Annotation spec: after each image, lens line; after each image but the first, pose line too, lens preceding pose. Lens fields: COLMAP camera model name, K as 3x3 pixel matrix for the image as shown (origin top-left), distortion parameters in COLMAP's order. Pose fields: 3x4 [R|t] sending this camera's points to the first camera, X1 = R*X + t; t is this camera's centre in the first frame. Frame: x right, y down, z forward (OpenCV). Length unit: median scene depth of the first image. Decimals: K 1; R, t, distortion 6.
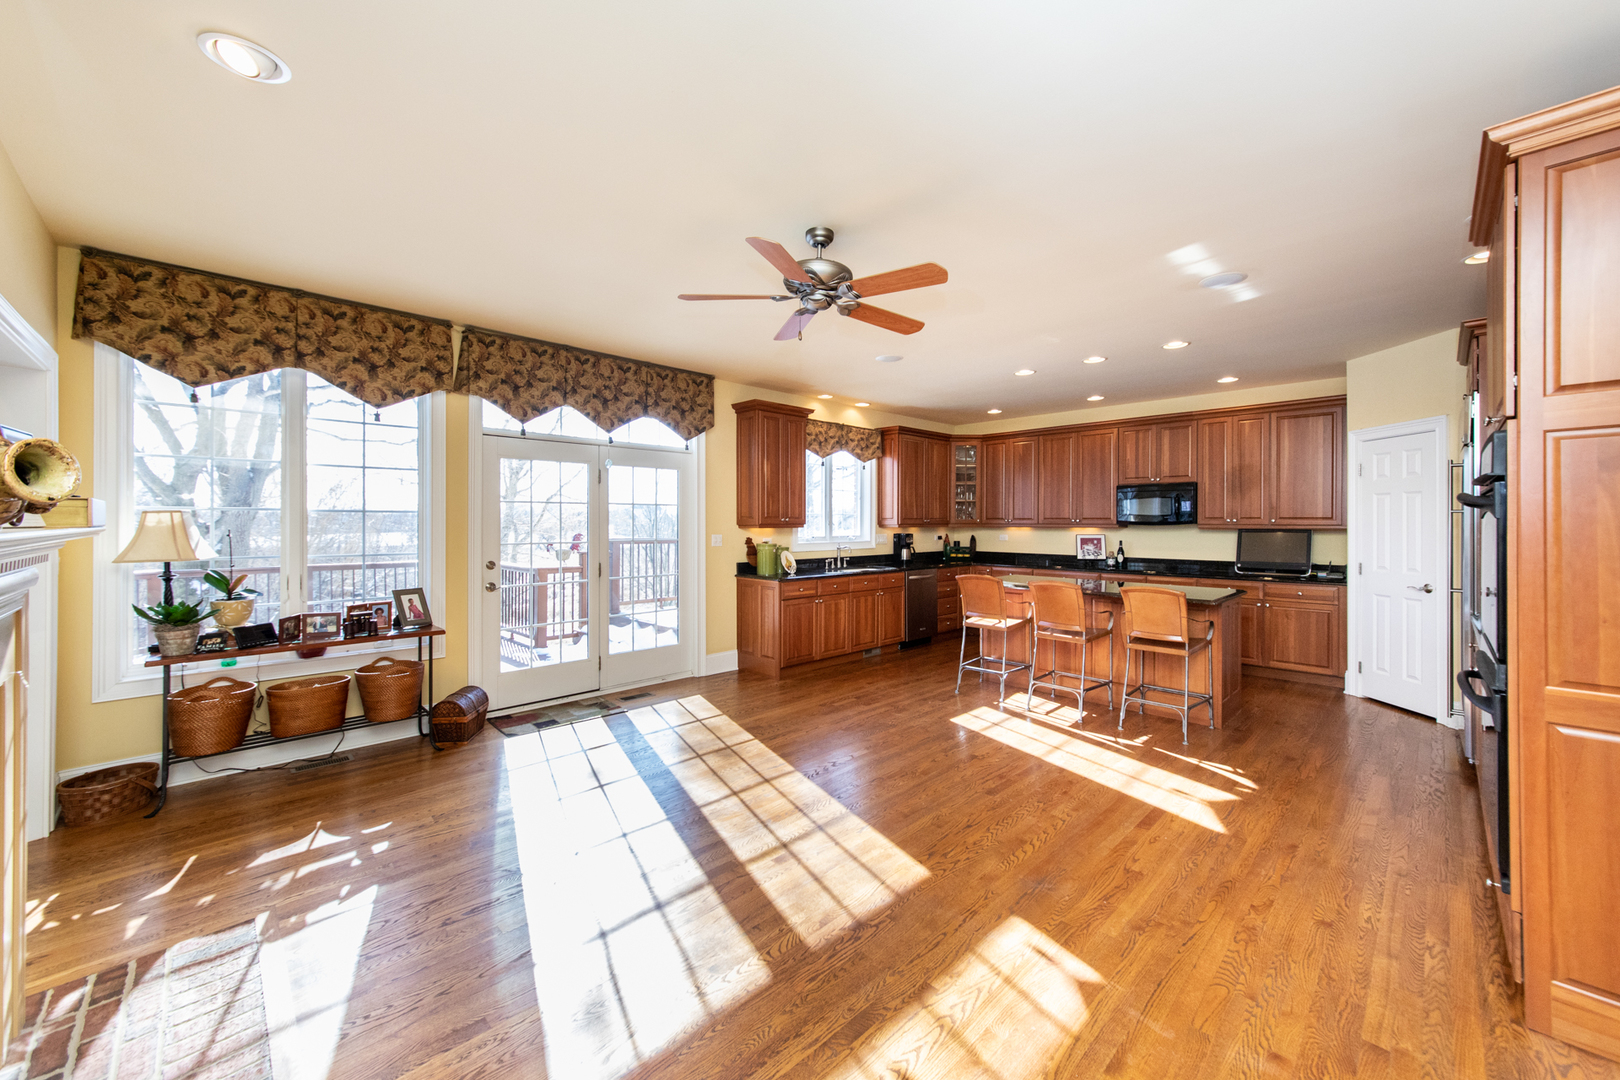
lens RADIAL K [[628.3, 0, 811.2], [0, 628.3, 519.9], [0, 0, 1]] dist [-0.000984, -0.000202]
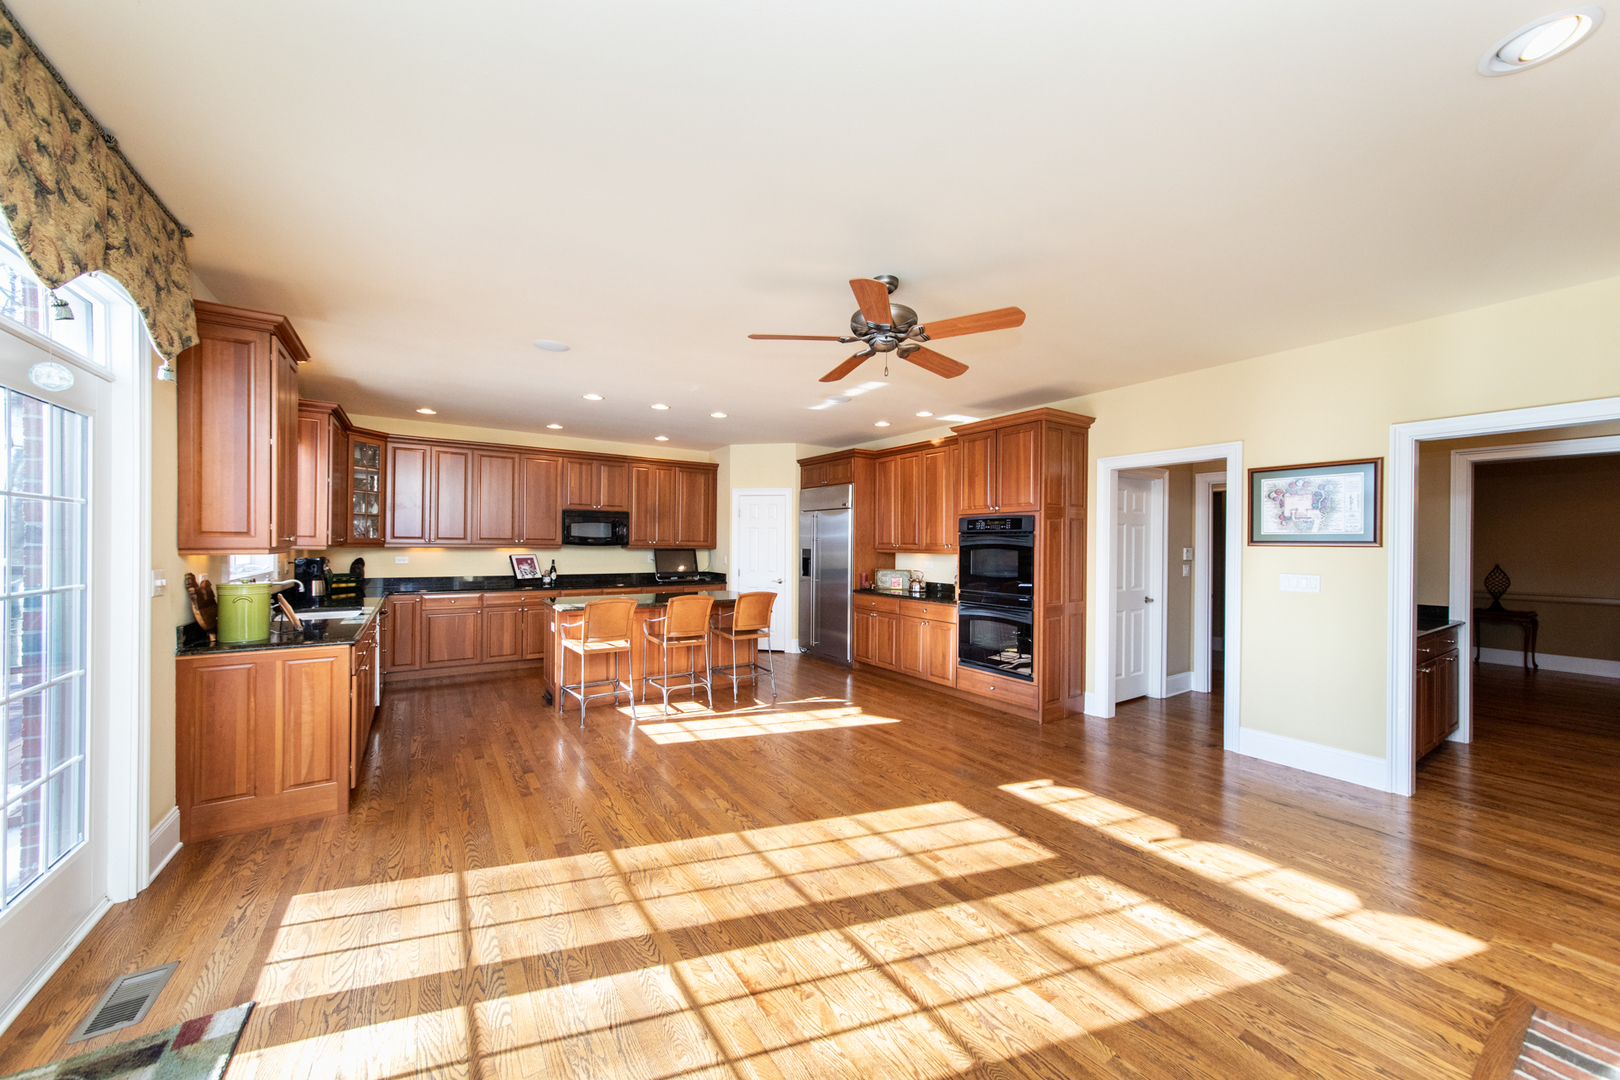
lens RADIAL K [[564.2, 0, 810.0], [0, 564.2, 540.0], [0, 0, 1]] dist [0.001370, 0.000014]
pose [[0.193771, 0.007441, 0.981019, -0.632128], [-0.011734, 0.999917, -0.005267, -0.002391], [-0.980977, -0.010490, 0.193842, 0.614591]]
